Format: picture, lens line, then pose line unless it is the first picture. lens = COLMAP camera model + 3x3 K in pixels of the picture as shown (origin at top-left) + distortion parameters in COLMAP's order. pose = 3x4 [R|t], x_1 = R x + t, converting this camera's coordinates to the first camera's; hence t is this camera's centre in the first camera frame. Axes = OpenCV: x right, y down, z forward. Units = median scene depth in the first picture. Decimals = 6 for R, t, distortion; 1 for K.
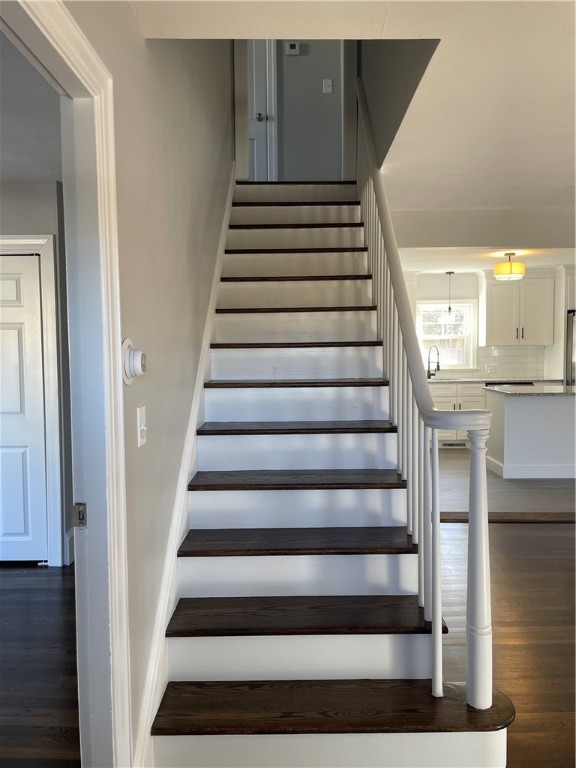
lens RADIAL K [[584.0, 0, 289.4], [0, 584.0, 380.7], [0, 0, 1]] dist [0.047837, -0.018961]
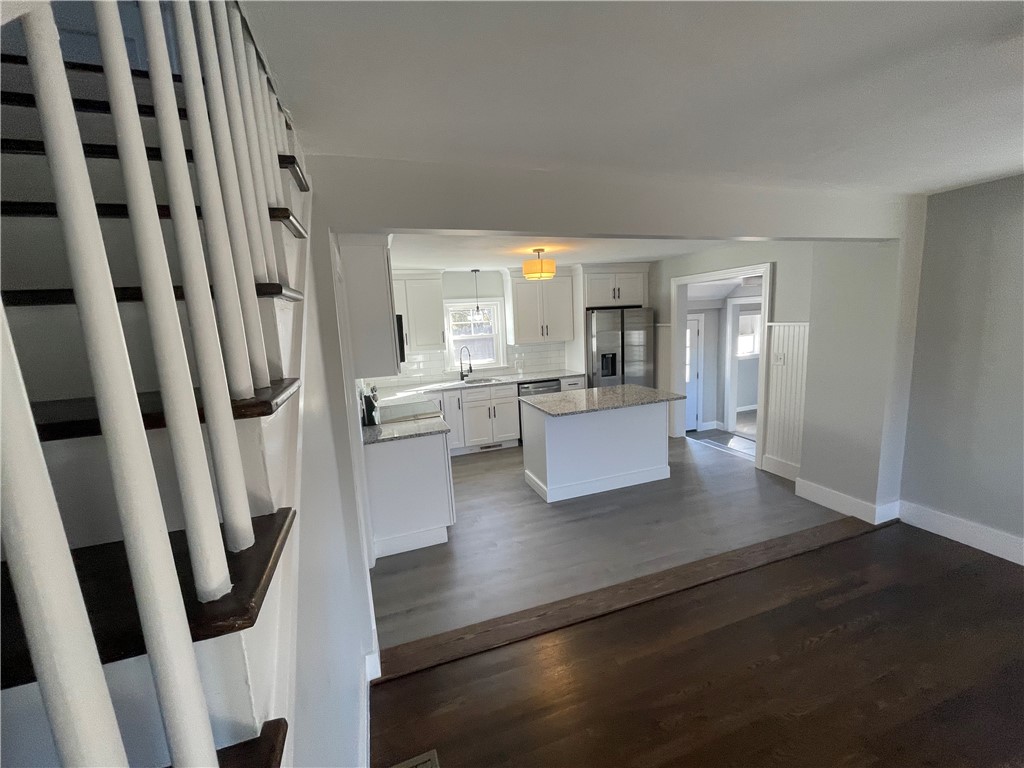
lens RADIAL K [[411.7, 0, 507.3], [0, 411.7, 384.7], [0, 0, 1]] dist [0.001207, -0.000099]
pose [[0.943587, -0.086738, 0.319562, 0.090564], [0.057352, 0.993307, 0.100264, -0.062642], [-0.326119, -0.076280, 0.942246, 0.332308]]
